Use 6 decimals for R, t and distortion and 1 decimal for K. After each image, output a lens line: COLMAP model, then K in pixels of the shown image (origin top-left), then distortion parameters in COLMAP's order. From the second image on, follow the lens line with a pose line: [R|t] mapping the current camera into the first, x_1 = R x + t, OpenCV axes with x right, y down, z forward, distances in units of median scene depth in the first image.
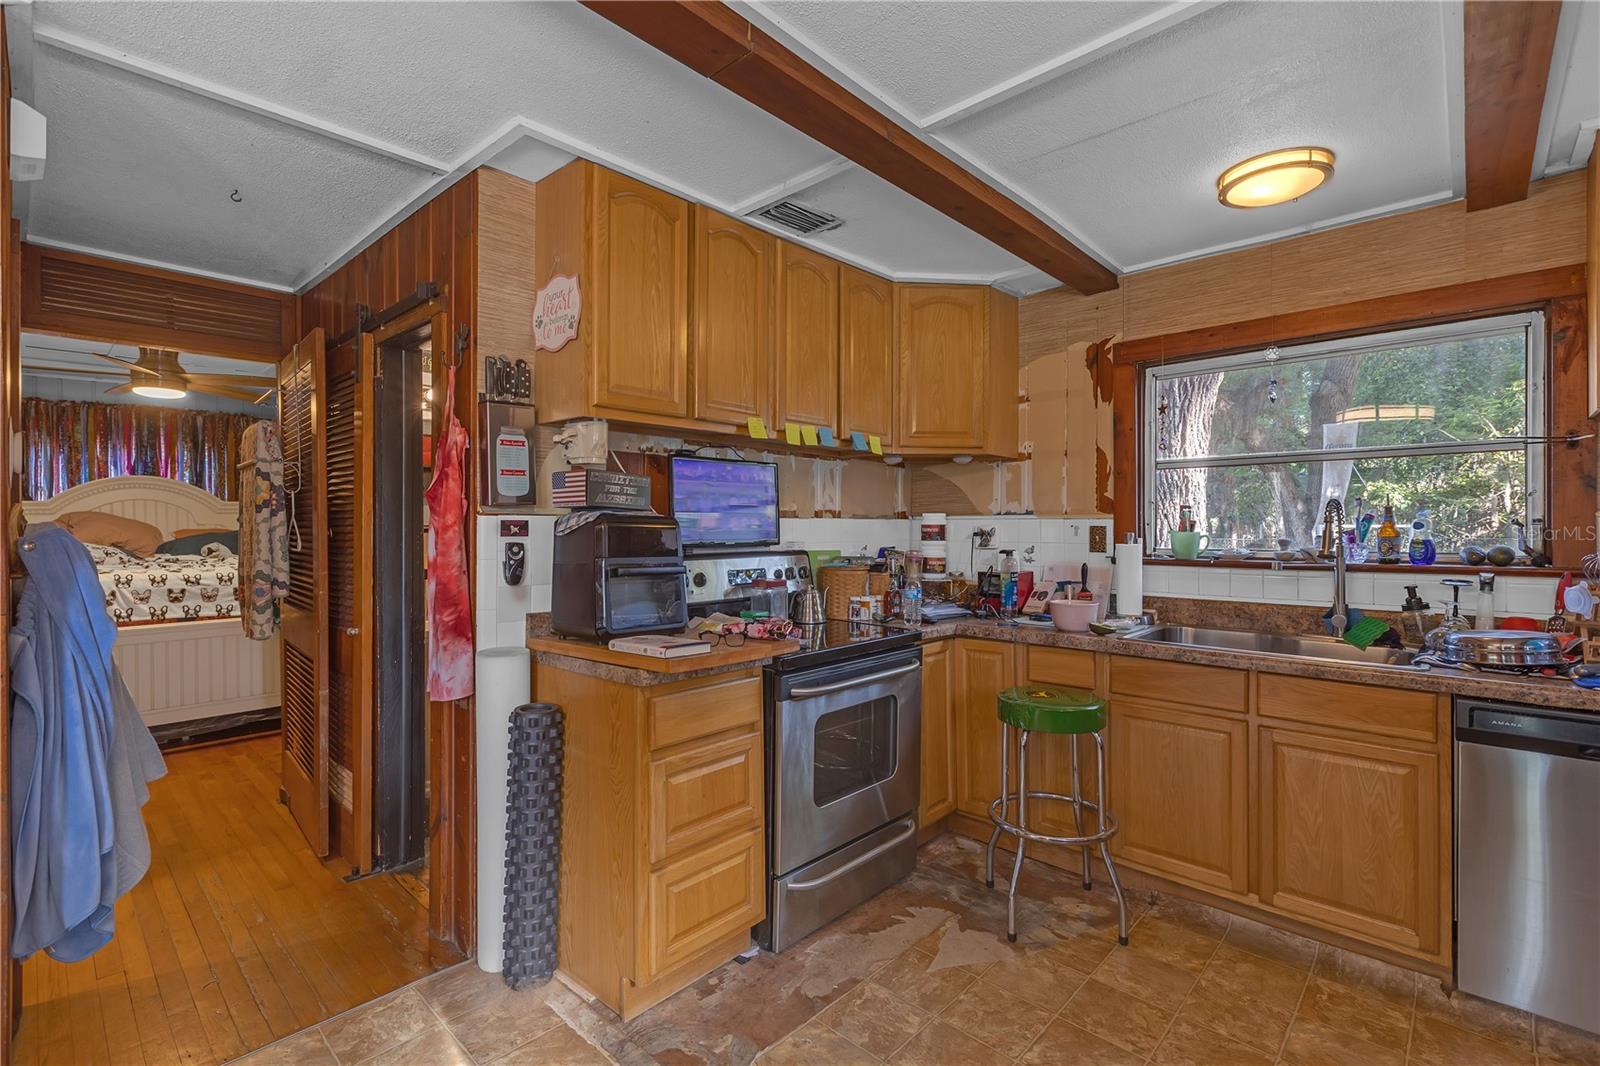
lens RADIAL K [[721.5, 0, 785.8], [0, 721.5, 526.1], [0, 0, 1]] dist [0.001401, -0.001649]
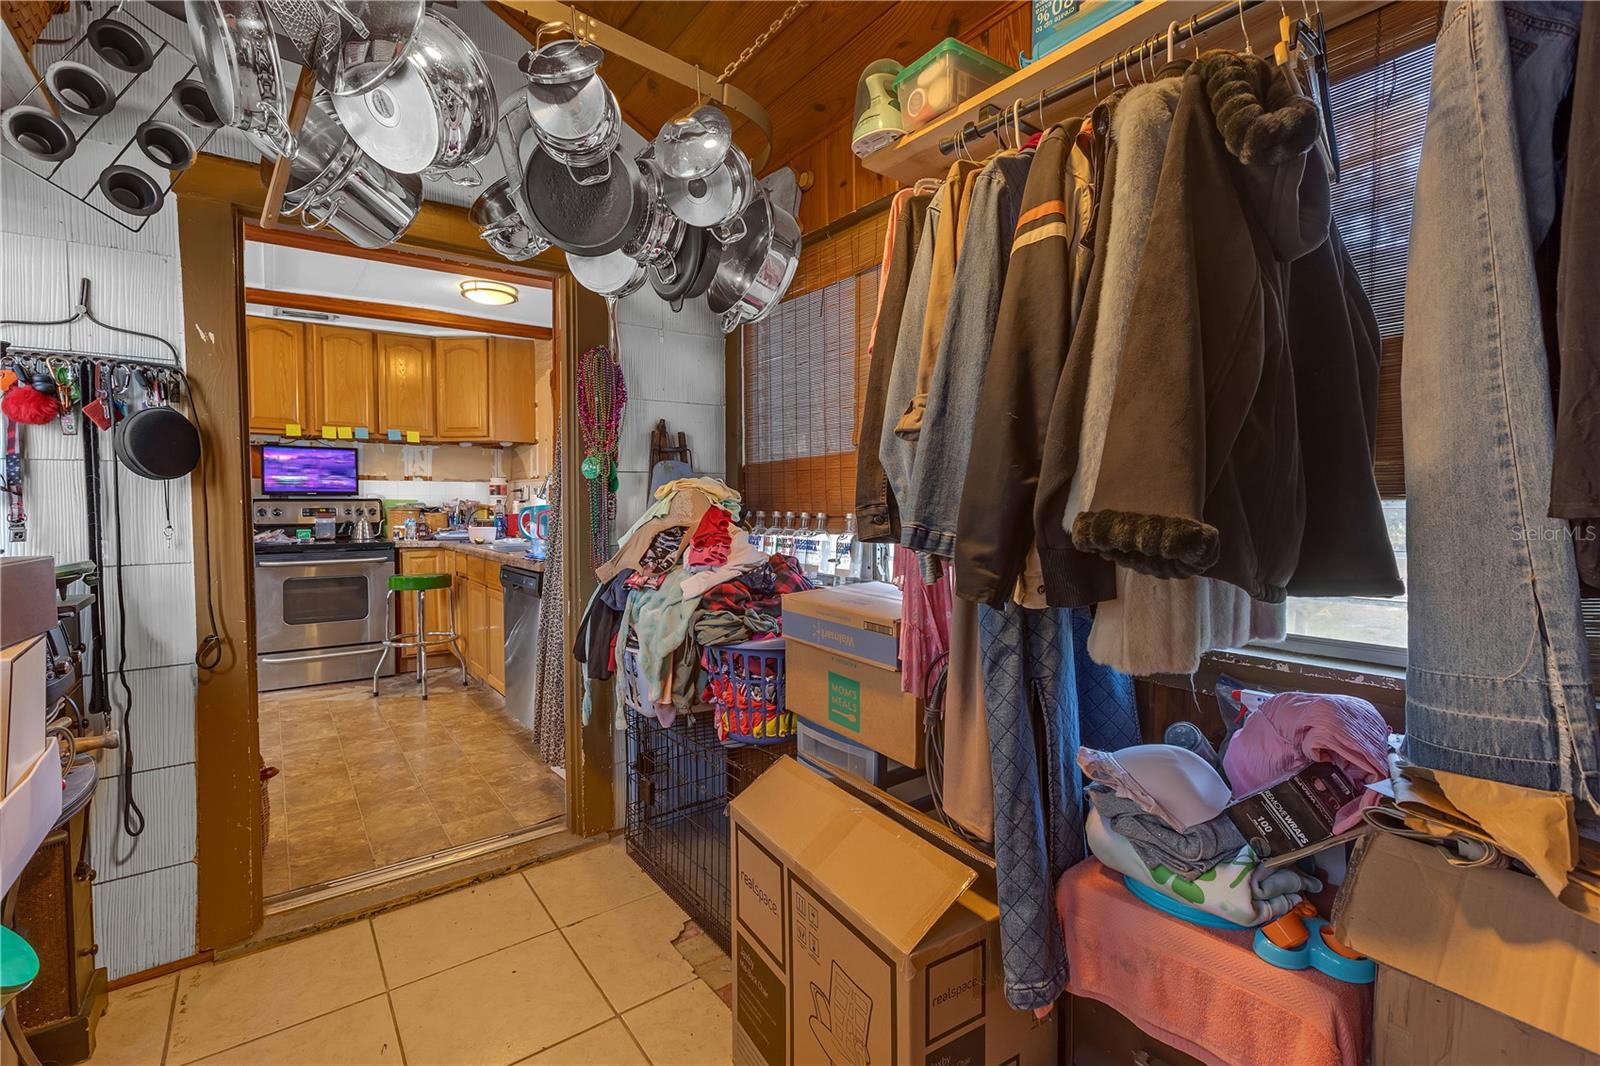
lens RADIAL K [[721.5, 0, 795.3], [0, 721.5, 522.2], [0, 0, 1]] dist [0.001401, -0.001649]
pose [[0.984720, 0.001842, -0.174134, 1.538902], [0.001505, 0.999817, 0.019085, 0.067771], [0.174138, -0.019055, 0.984537, -0.601615]]
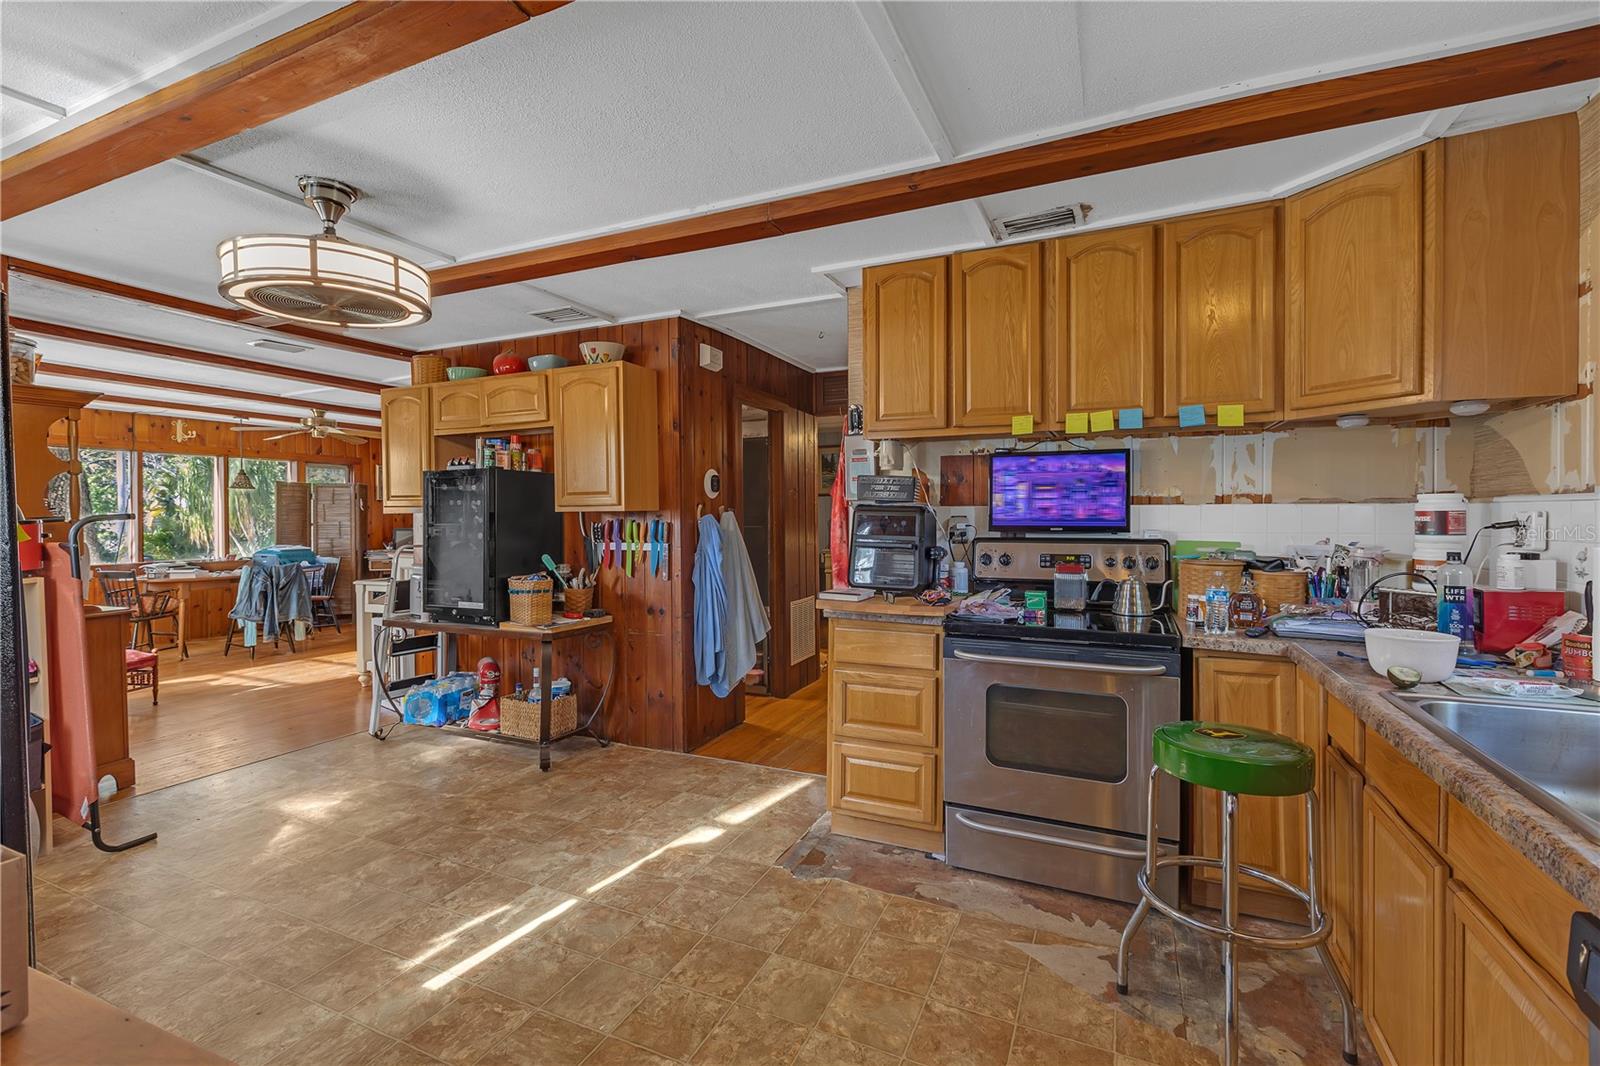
lens RADIAL K [[721.5, 0, 794.0], [0, 721.5, 518.9], [0, 0, 1]] dist [0.001401, -0.001649]
pose [[0.319941, 0.007013, -0.947411, 0.887272], [-0.000122, 0.999973, 0.007361, 0.000564], [0.947437, -0.002239, 0.319933, 0.311608]]
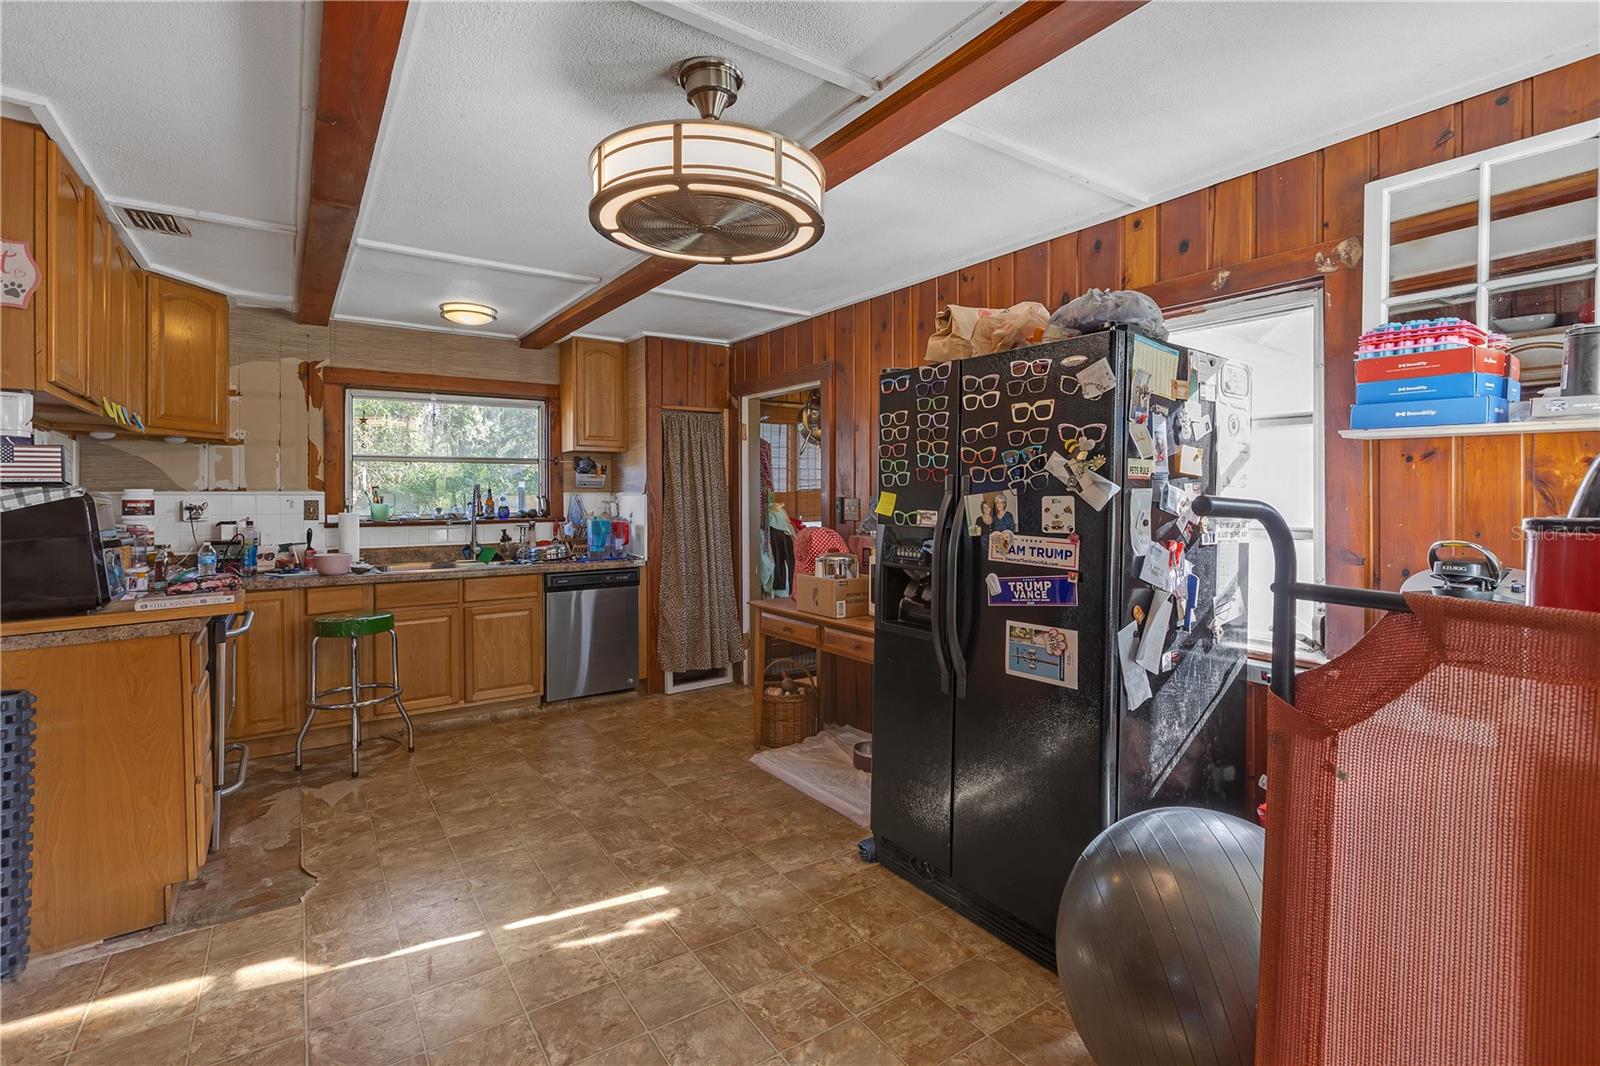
lens RADIAL K [[721.5, 0, 804.1], [0, 721.5, 501.9], [0, 0, 1]] dist [0.001401, -0.001649]
pose [[0.192740, -0.006732, 0.981227, -0.861466], [0.004872, 0.999971, 0.005904, -0.000985], [-0.981238, 0.003642, 0.192768, -0.181899]]
